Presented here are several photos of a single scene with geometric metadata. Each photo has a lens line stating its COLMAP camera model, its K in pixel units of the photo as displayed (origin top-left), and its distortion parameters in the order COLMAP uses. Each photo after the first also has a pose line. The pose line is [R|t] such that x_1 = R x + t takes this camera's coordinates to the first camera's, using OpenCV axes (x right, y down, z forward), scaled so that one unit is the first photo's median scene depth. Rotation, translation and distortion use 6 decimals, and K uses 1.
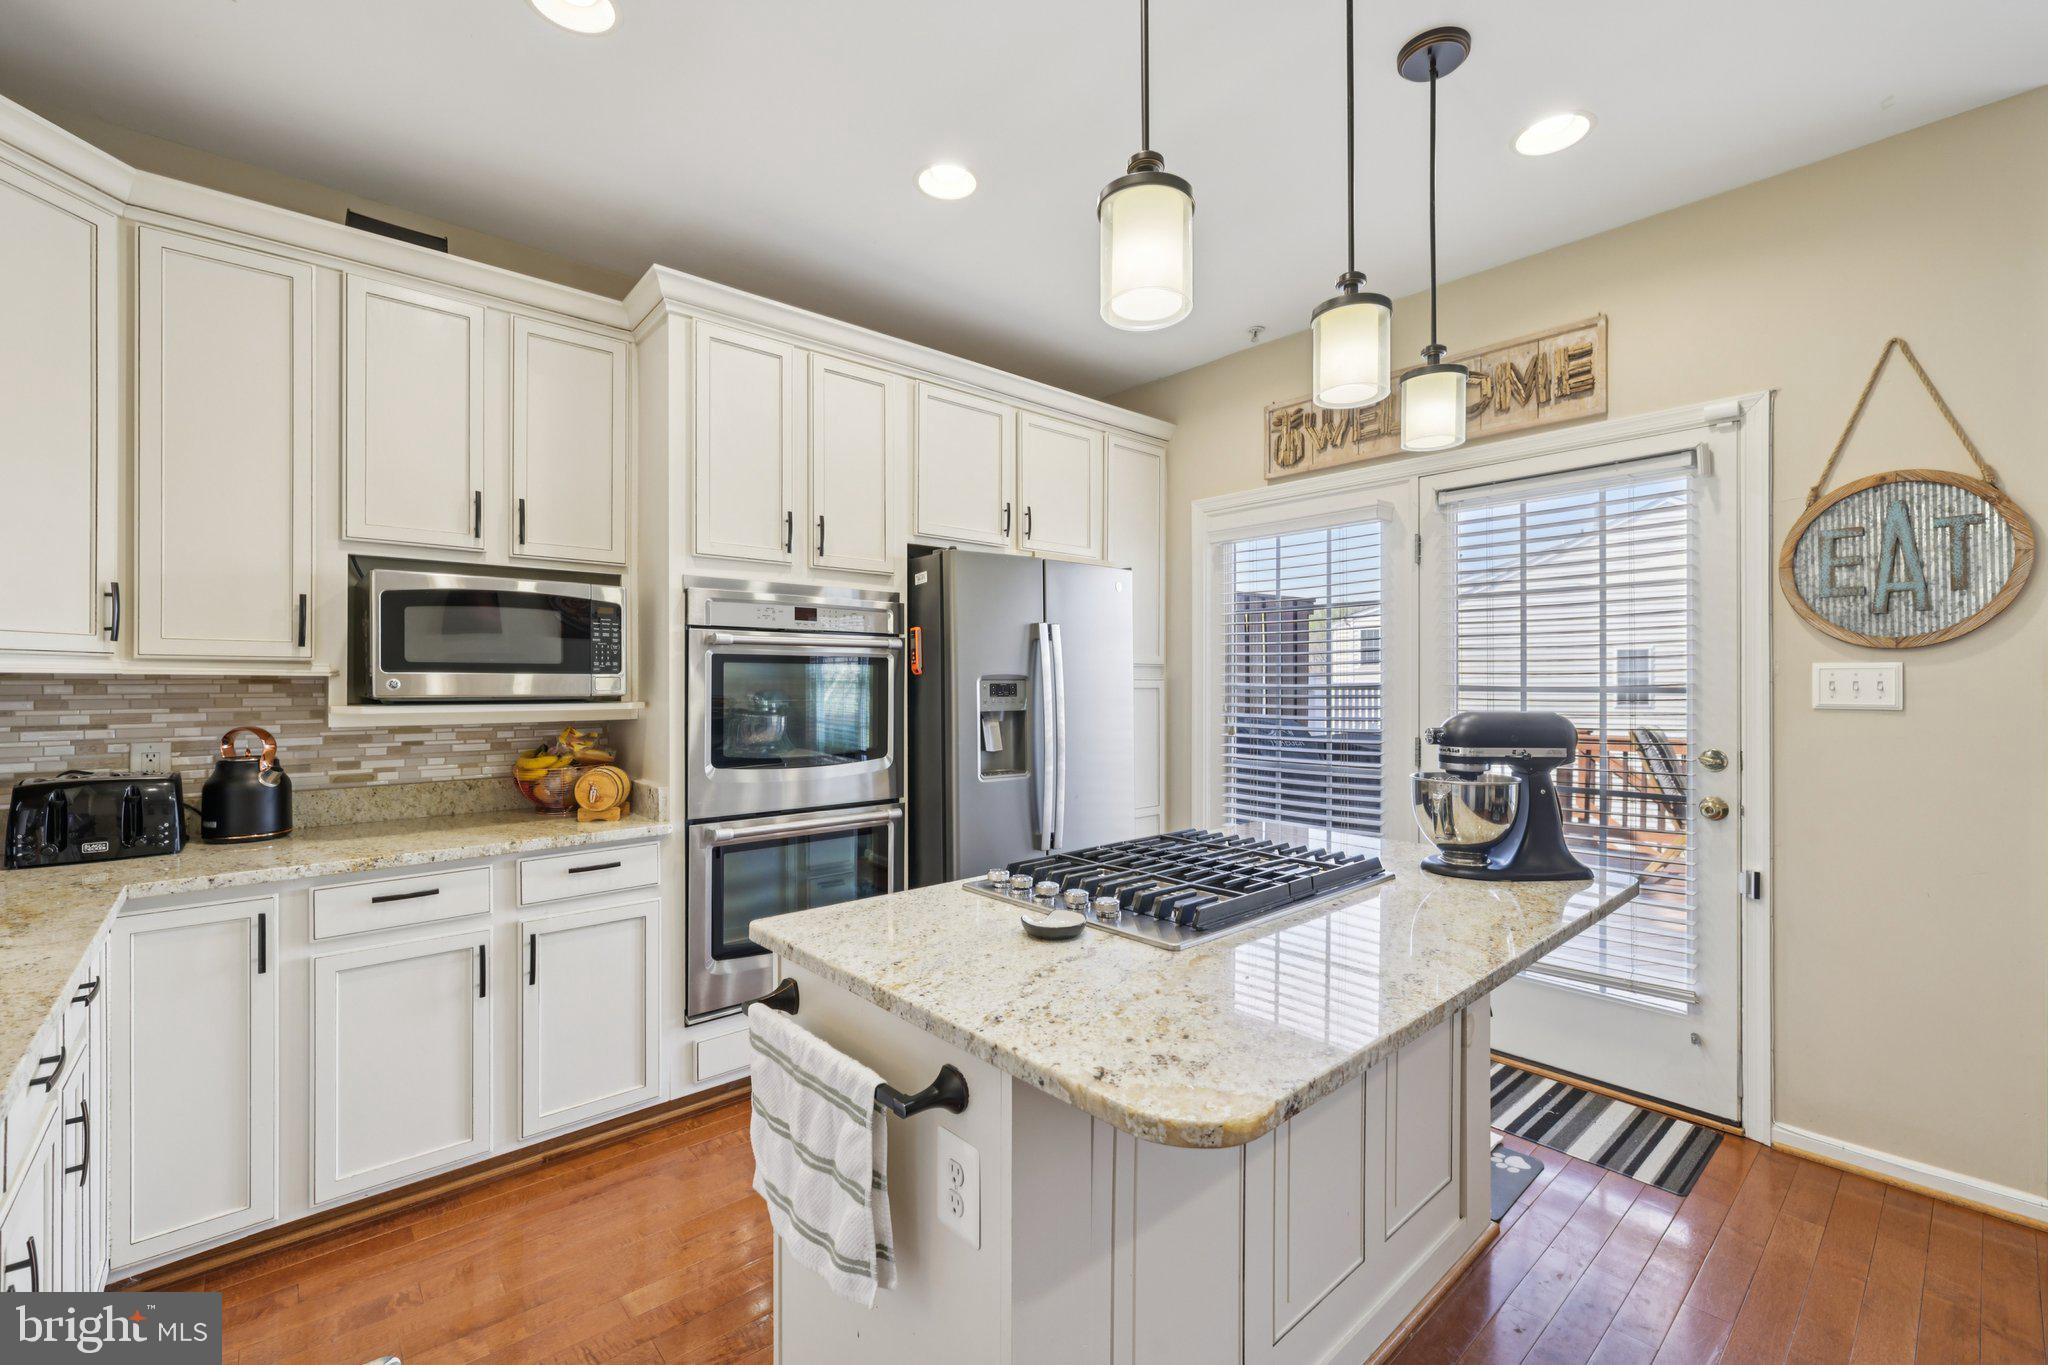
lens RADIAL K [[863.9, 0, 1020.7], [0, 863.9, 683.7], [0, 0, 1]] dist [-0.000239, 0.000041]
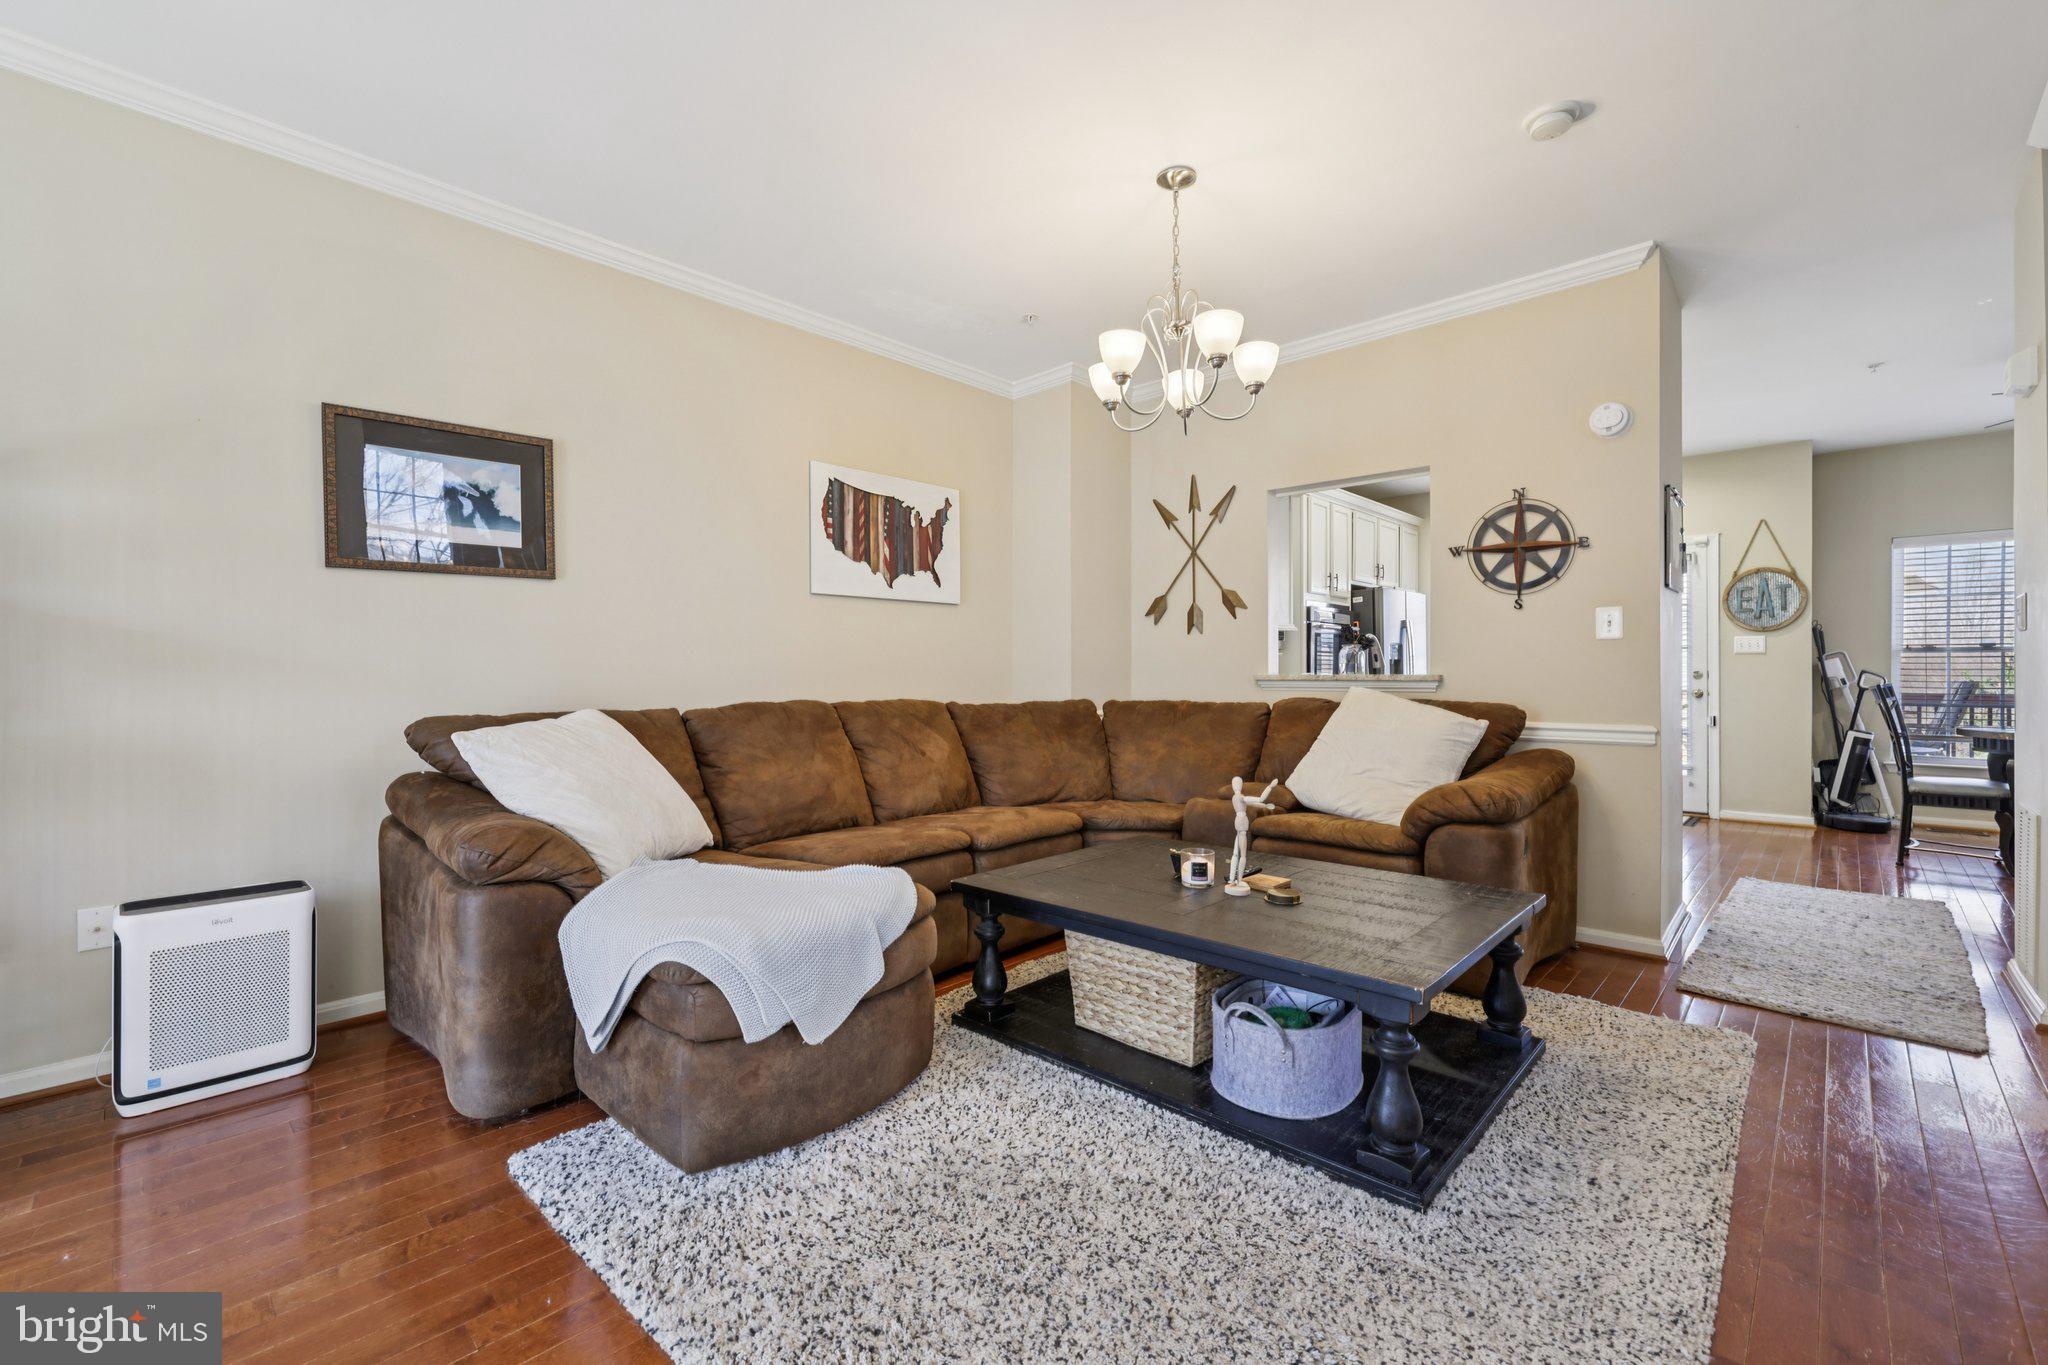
lens RADIAL K [[863.9, 0, 1017.6], [0, 863.9, 674.0], [0, 0, 1]] dist [-0.000239, 0.000041]
pose [[0.996331, -0.001086, 0.085581, -1.604875], [0.001179, 0.999999, -0.001038, 0.097142], [-0.085580, 0.001135, 0.996331, -1.554449]]
